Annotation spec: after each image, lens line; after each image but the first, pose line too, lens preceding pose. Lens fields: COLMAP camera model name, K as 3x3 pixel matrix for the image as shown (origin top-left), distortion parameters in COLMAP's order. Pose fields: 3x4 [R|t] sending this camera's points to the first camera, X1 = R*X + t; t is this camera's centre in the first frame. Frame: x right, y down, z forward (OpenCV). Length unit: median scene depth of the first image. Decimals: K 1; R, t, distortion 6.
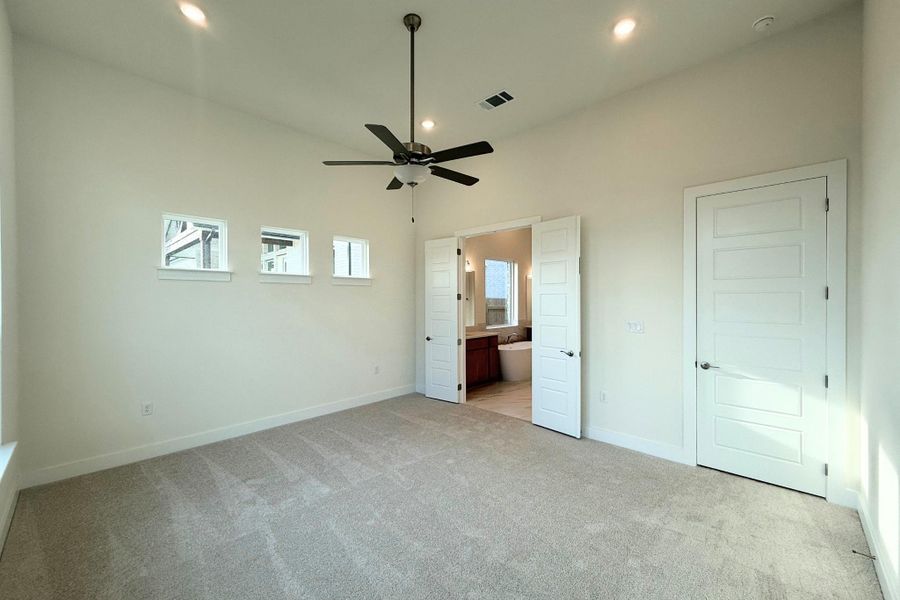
lens RADIAL K [[362.3, 0, 450.0], [0, 362.3, 300.0], [0, 0, 1]] dist [-0.000865, -0.000139]
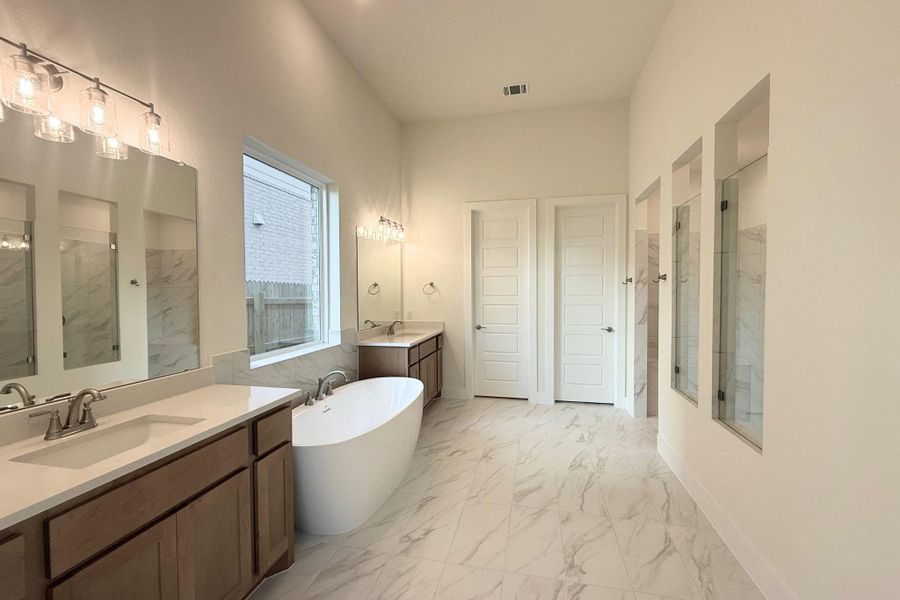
lens RADIAL K [[362.3, 0, 450.0], [0, 362.3, 300.0], [0, 0, 1]] dist [-0.000865, -0.000139]
pose [[0.849735, -0.017410, 0.526923, 0.075536], [0.005920, 0.999707, 0.023484, 0.011433], [-0.527177, -0.016836, 0.849589, 0.575608]]
